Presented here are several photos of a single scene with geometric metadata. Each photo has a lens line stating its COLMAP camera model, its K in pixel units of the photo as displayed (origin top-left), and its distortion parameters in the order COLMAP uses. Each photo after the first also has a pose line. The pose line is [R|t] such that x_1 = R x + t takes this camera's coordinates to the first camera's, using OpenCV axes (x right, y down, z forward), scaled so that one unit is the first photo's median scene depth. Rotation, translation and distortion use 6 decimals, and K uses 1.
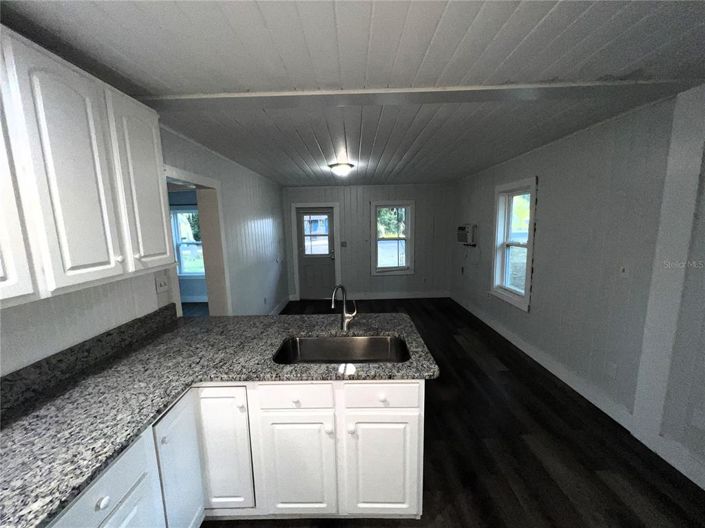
lens RADIAL K [[280.6, 0, 352.5], [0, 280.6, 264.0], [0, 0, 1]] dist [-0.000015, -0.000071]
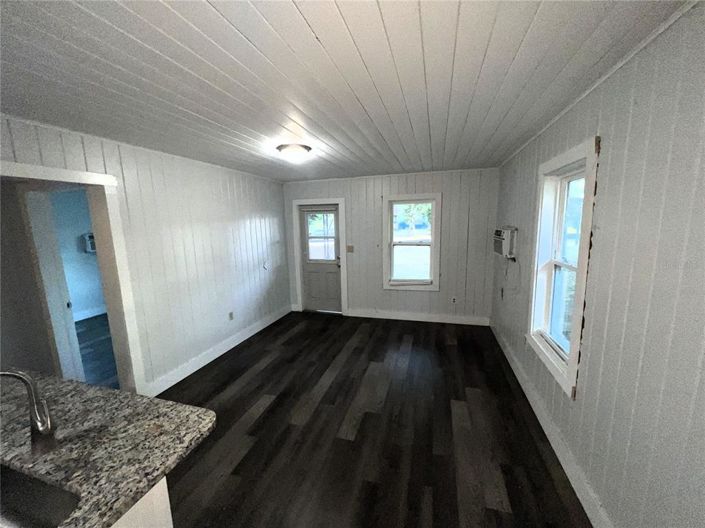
lens RADIAL K [[280.6, 0, 352.5], [0, 280.6, 264.0], [0, 0, 1]] dist [-0.000015, -0.000071]
pose [[0.961416, 0.043930, -0.271568, 0.291801], [-0.040184, 0.999005, 0.019346, -0.062185], [0.272148, -0.007687, 0.962225, 0.308324]]
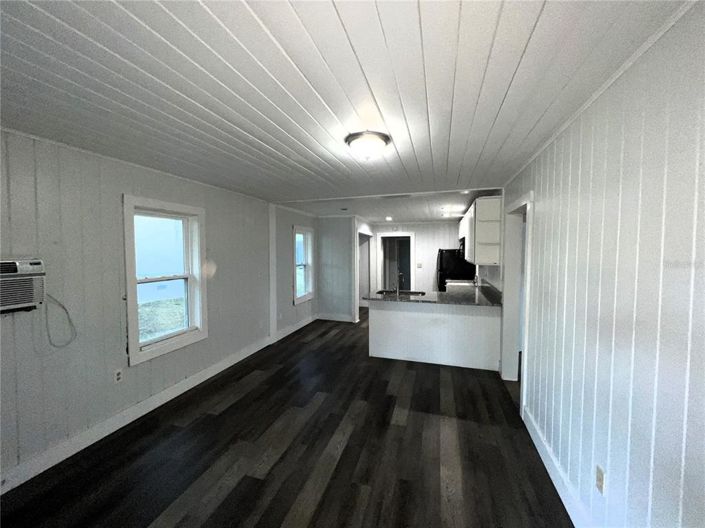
lens RADIAL K [[280.6, 0, 352.5], [0, 280.6, 264.0], [0, 0, 1]] dist [-0.000015, -0.000071]
pose [[-0.957257, 0.009433, 0.289084, -0.146801], [0.063811, 0.981729, 0.179267, -0.195751], [-0.282111, 0.190051, -0.940369, 1.431390]]
